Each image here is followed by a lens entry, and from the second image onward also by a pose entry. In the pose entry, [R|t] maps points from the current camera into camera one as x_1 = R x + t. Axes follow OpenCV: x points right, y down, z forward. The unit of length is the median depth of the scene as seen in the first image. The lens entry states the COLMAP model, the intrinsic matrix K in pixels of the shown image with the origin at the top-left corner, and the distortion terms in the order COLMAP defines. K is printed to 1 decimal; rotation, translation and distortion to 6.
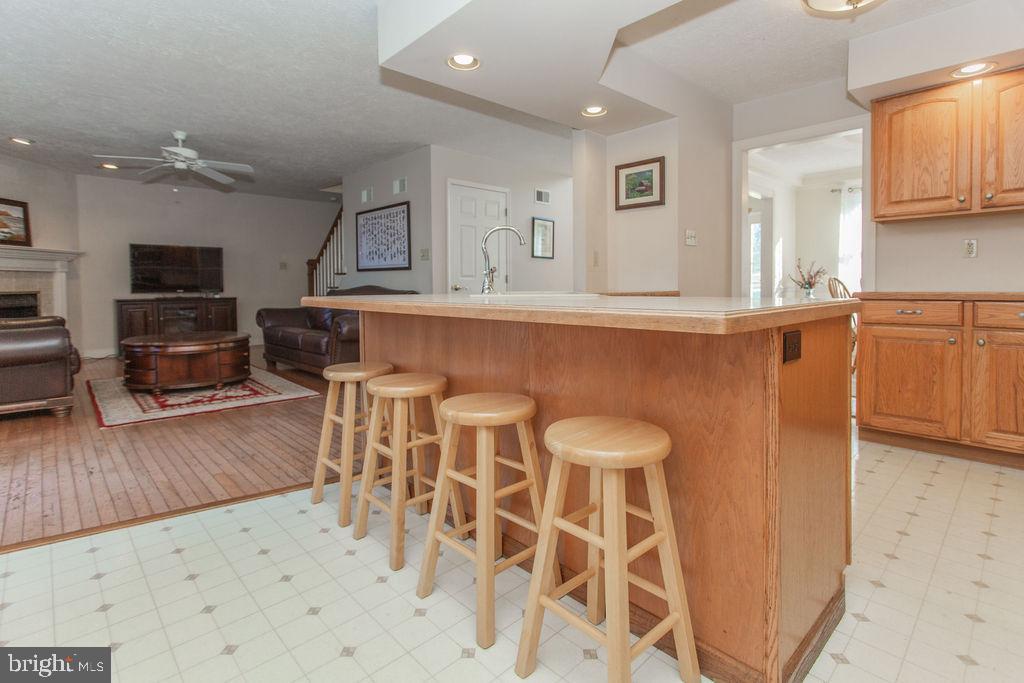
lens RADIAL K [[504.5, 0, 515.3], [0, 504.5, 302.7], [0, 0, 1]] dist [-0.002798, 0.003280]
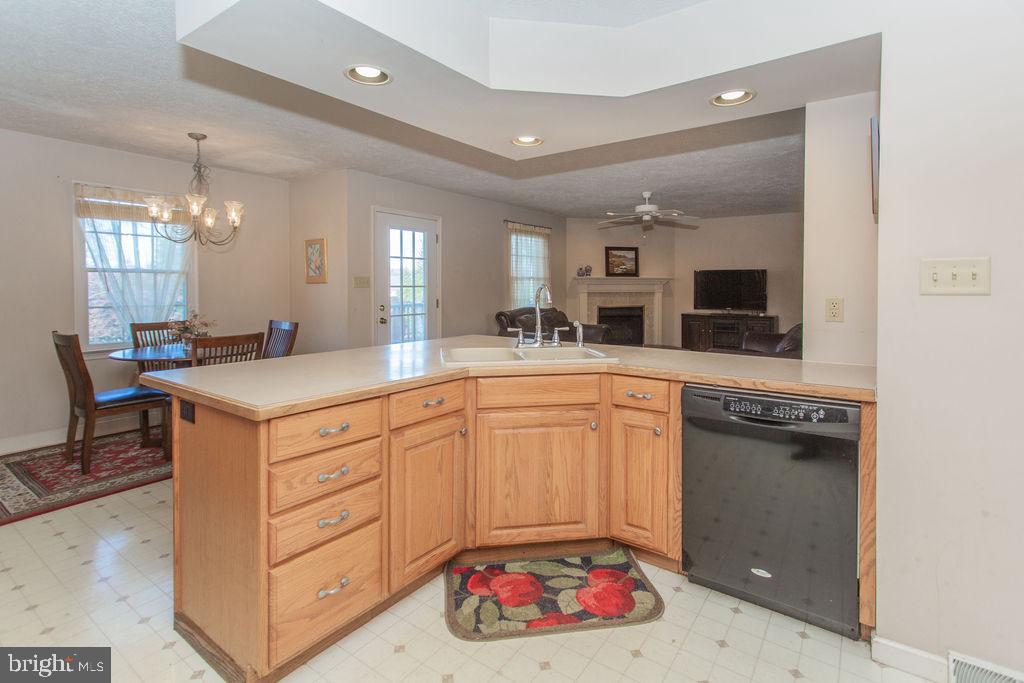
lens RADIAL K [[504.5, 0, 515.3], [0, 504.5, 300.8], [0, 0, 1]] dist [-0.002798, 0.003280]
pose [[0.201057, 0.035944, -0.978920, 0.705214], [-0.038761, 0.998836, 0.028714, -0.104991], [0.978812, 0.032171, 0.202216, 0.523994]]
